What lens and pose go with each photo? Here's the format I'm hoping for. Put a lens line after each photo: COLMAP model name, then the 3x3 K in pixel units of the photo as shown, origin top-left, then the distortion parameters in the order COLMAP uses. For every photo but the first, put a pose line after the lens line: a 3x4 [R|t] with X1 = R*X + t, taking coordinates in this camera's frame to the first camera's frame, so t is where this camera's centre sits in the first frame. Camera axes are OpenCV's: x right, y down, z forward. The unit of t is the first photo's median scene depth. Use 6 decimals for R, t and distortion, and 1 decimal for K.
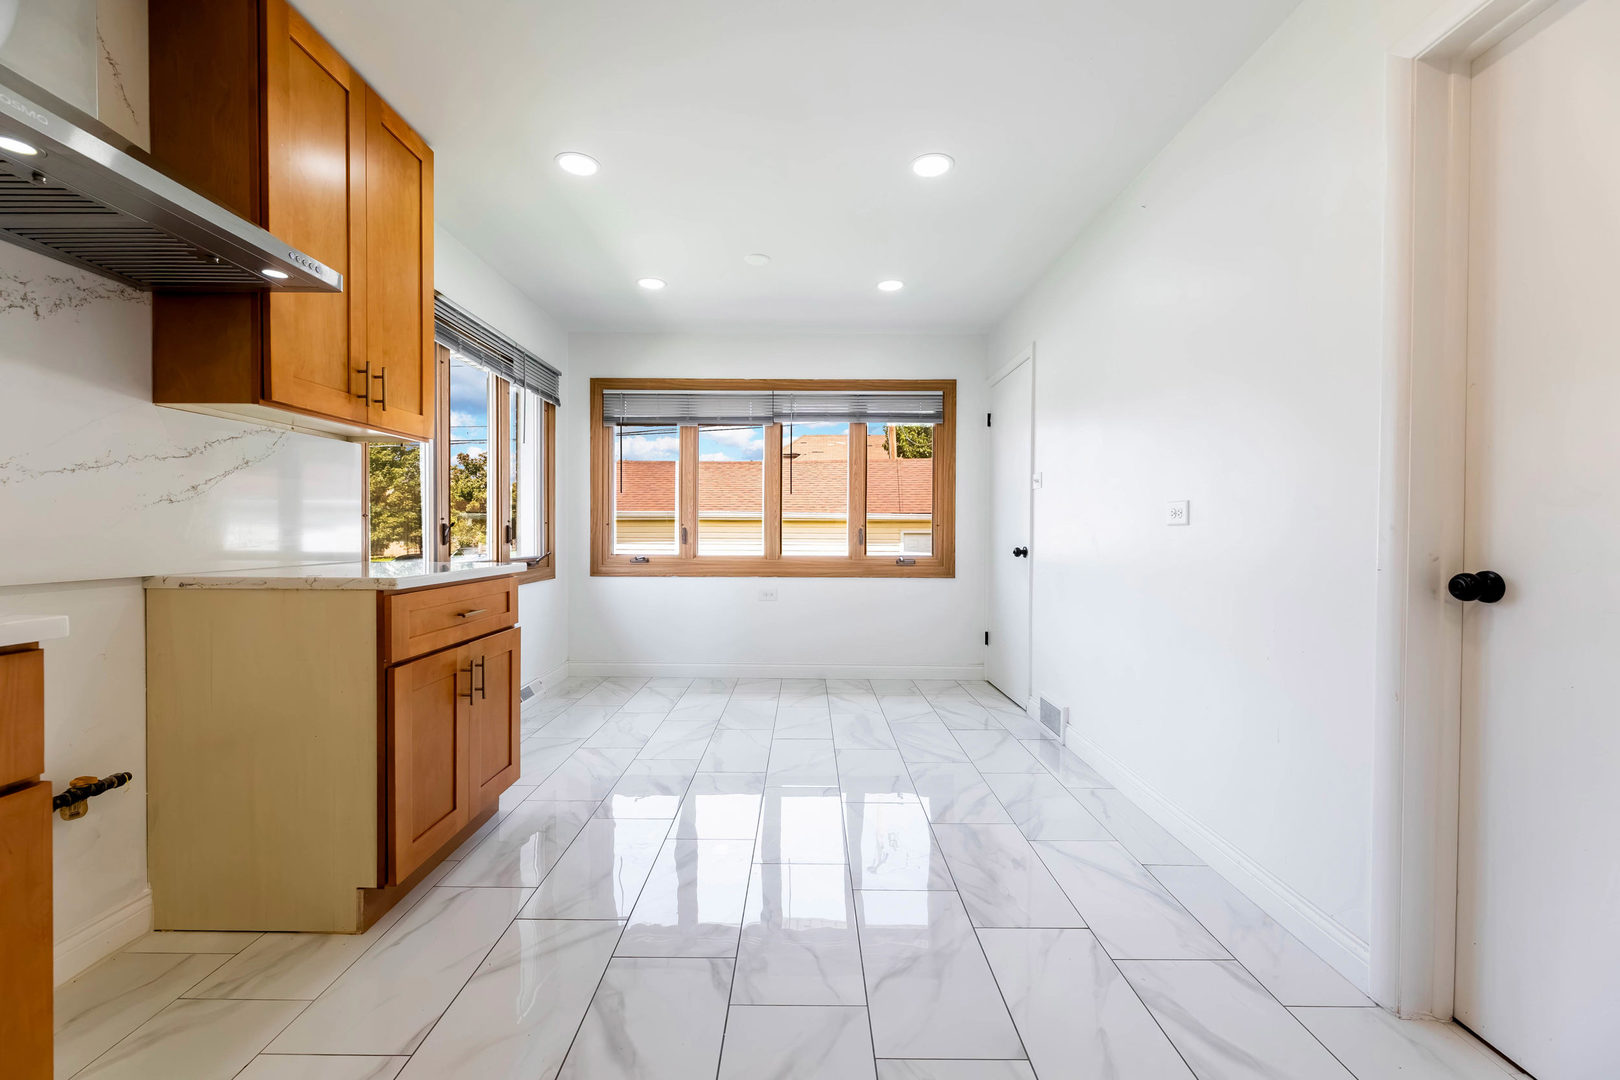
lens RADIAL K [[660.1, 0, 806.3], [0, 660.1, 538.3], [0, 0, 1]] dist [-0.001557, -0.000124]
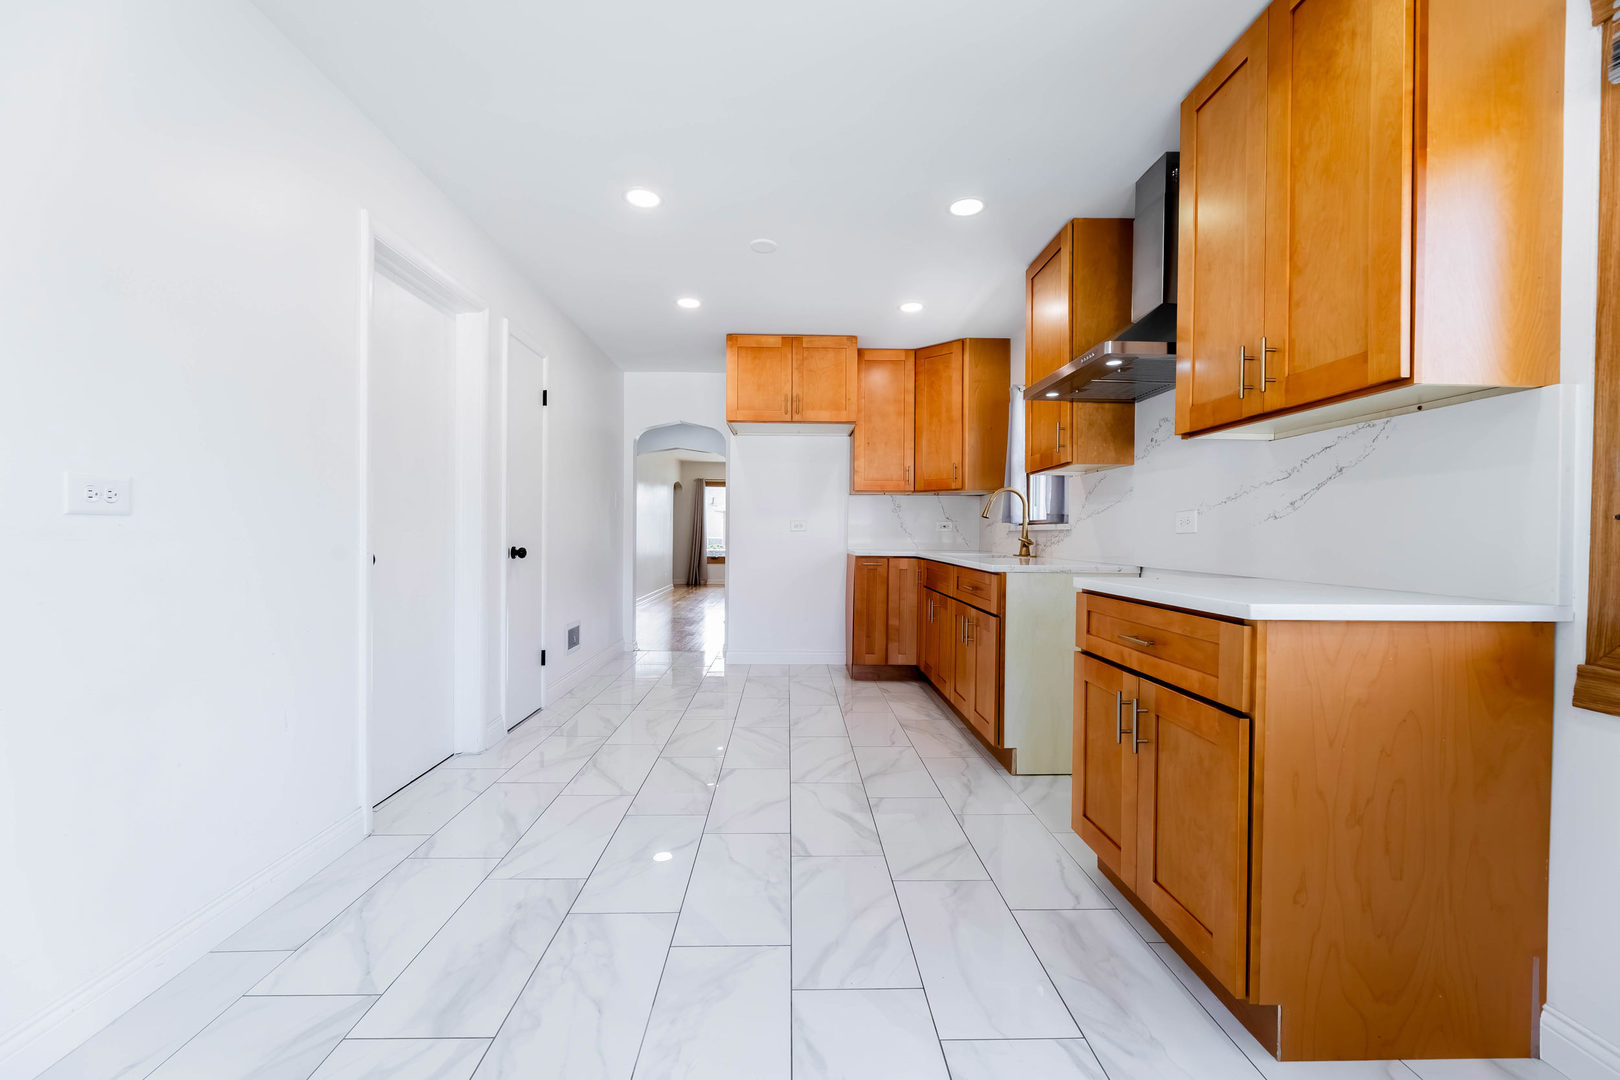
lens RADIAL K [[660.1, 0, 810.9], [0, 660.1, 536.2], [0, 0, 1]] dist [-0.001557, -0.000124]
pose [[-0.999187, -0.016817, -0.036632, -0.070219], [-0.017452, 0.999702, 0.017086, -0.024554], [0.036333, 0.017711, -0.999183, 1.876821]]
